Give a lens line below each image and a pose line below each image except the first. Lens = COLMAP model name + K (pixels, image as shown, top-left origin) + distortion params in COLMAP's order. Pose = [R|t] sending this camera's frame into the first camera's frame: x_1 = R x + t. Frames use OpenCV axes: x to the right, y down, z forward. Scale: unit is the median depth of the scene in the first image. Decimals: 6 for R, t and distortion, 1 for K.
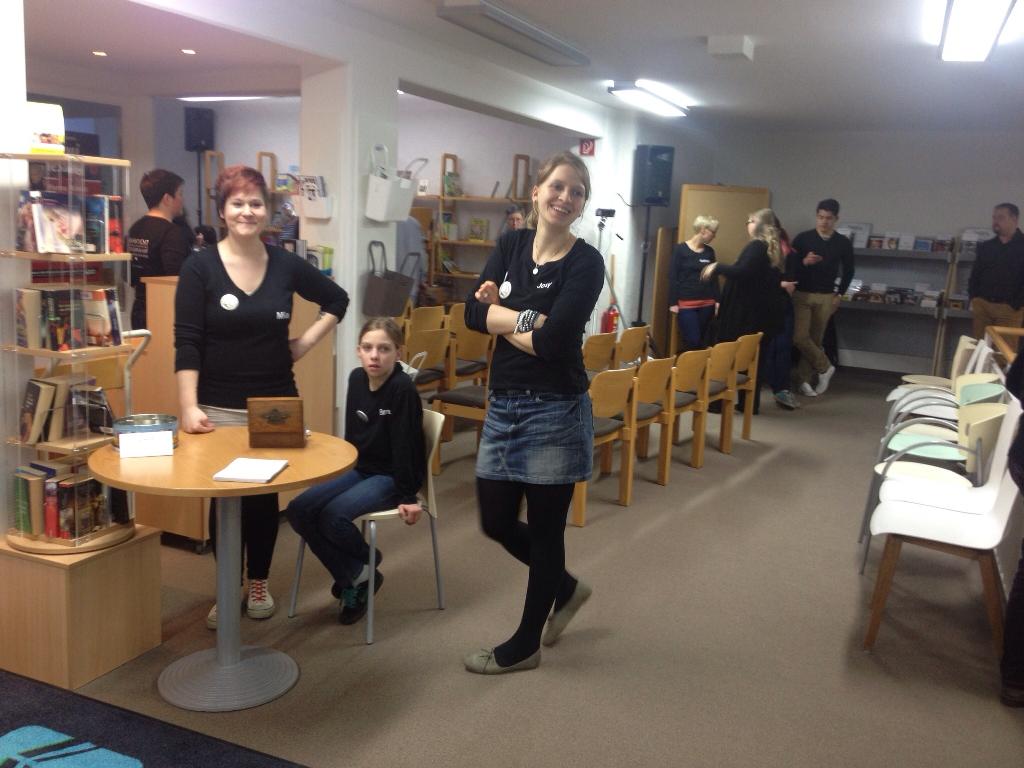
lens RADIAL K [[964.7, 0, 509.1], [0, 964.7, 387.0], [0, 0, 1]] dist [0.031247, 0.000000]
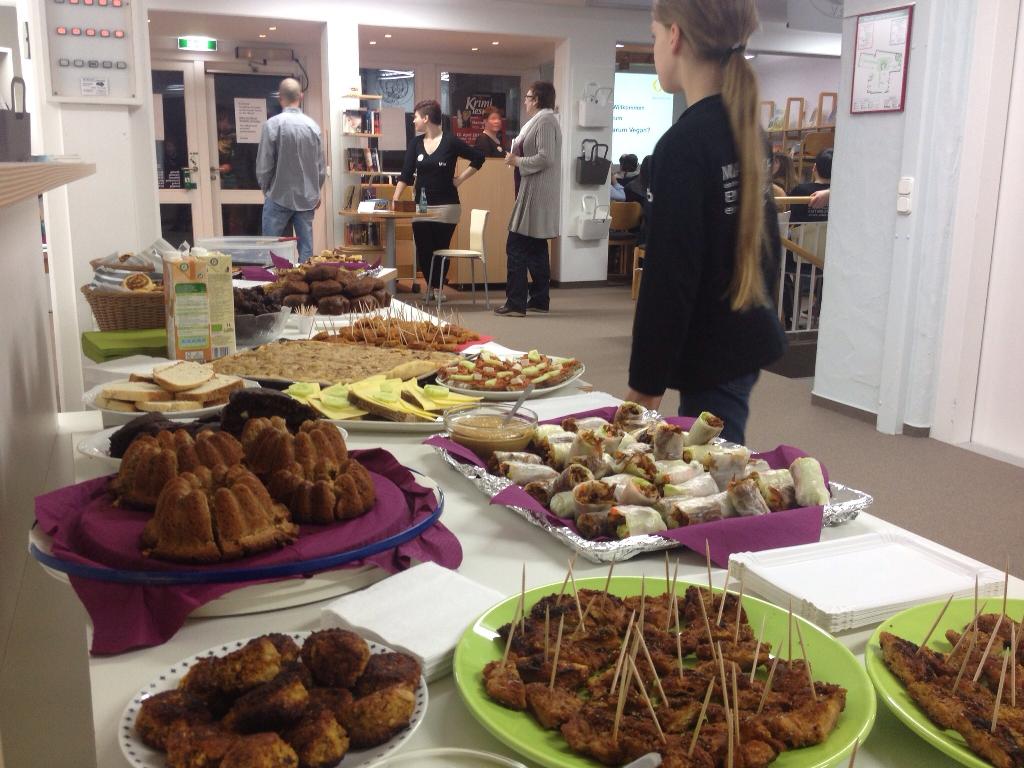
lens RADIAL K [[964.7, 0, 505.9], [0, 964.7, 374.4], [0, 0, 1]] dist [0.031247, 0.000000]
pose [[0.702189, 0.115360, -0.702583, 0.609657], [-0.106700, 0.992693, 0.056355, 0.110323], [0.703950, 0.035394, 0.709367, -0.187158]]
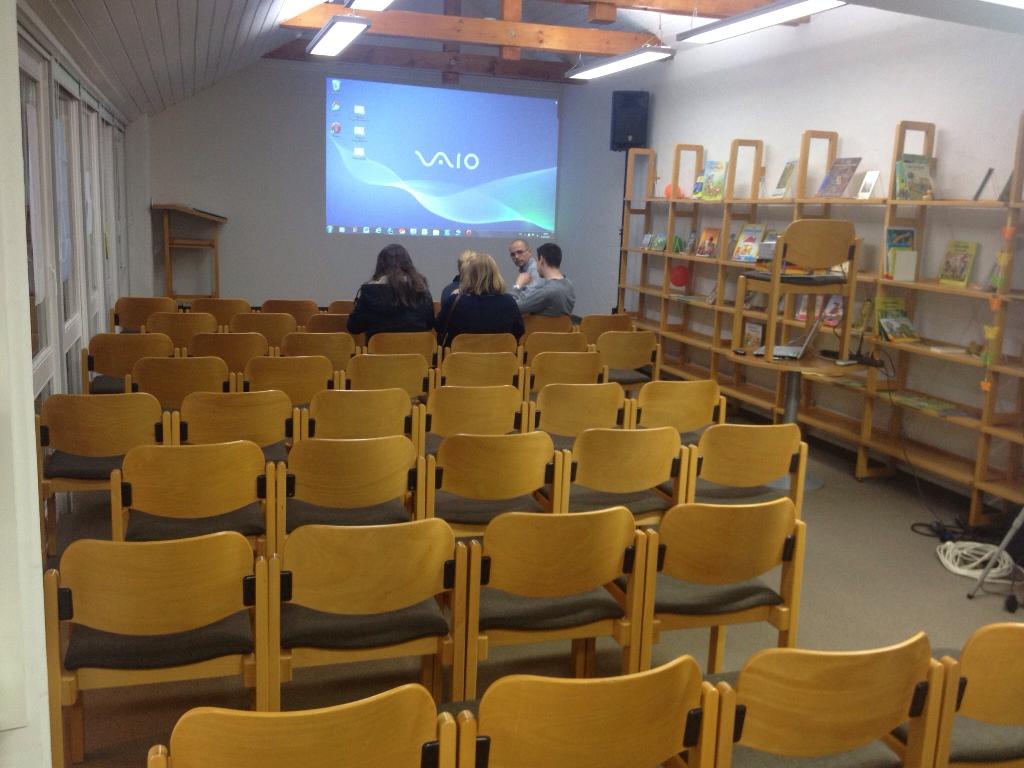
lens RADIAL K [[964.7, 0, 505.7], [0, 964.7, 392.7], [0, 0, 1]] dist [0.031247, 0.000000]
pose [[0.767315, 0.110795, -0.631626, 0.144179], [-0.120428, 0.992334, 0.027769, -0.093277], [0.629860, 0.054758, 0.774776, 0.528533]]
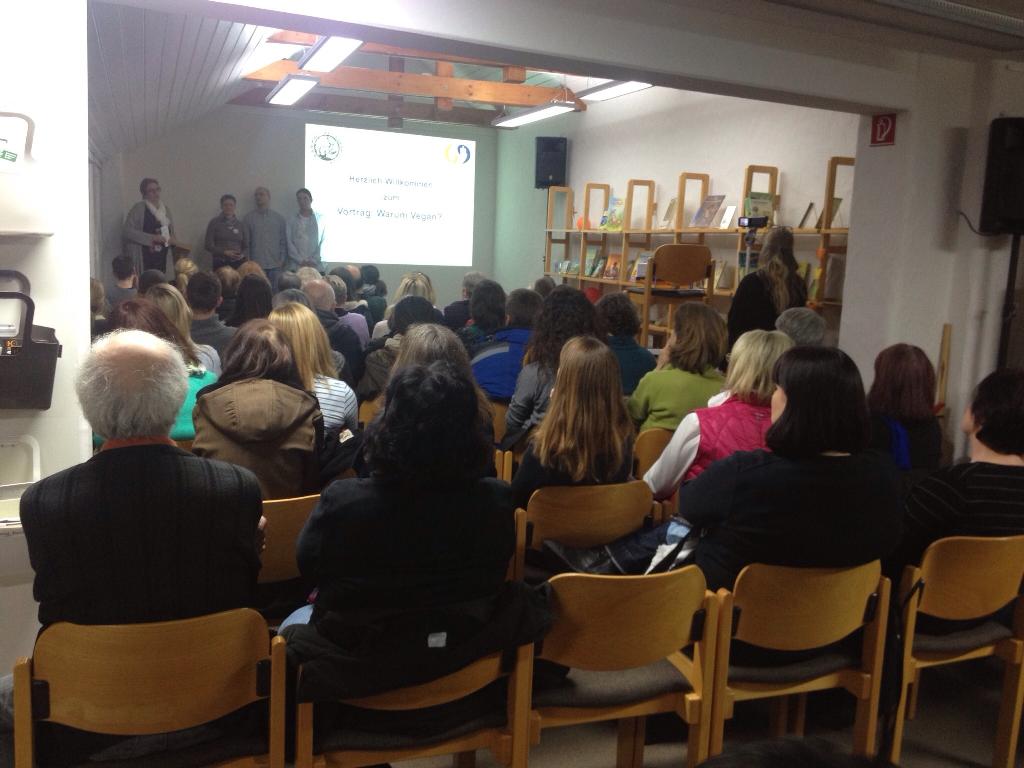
lens RADIAL K [[964.7, 0, 503.4], [0, 964.7, 390.9], [0, 0, 1]] dist [0.031247, 0.000000]
pose [[0.790488, 0.085983, -0.606412, 0.258456], [-0.120066, 0.992641, -0.015766, -0.065386], [0.600594, 0.085272, 0.794994, 0.444031]]
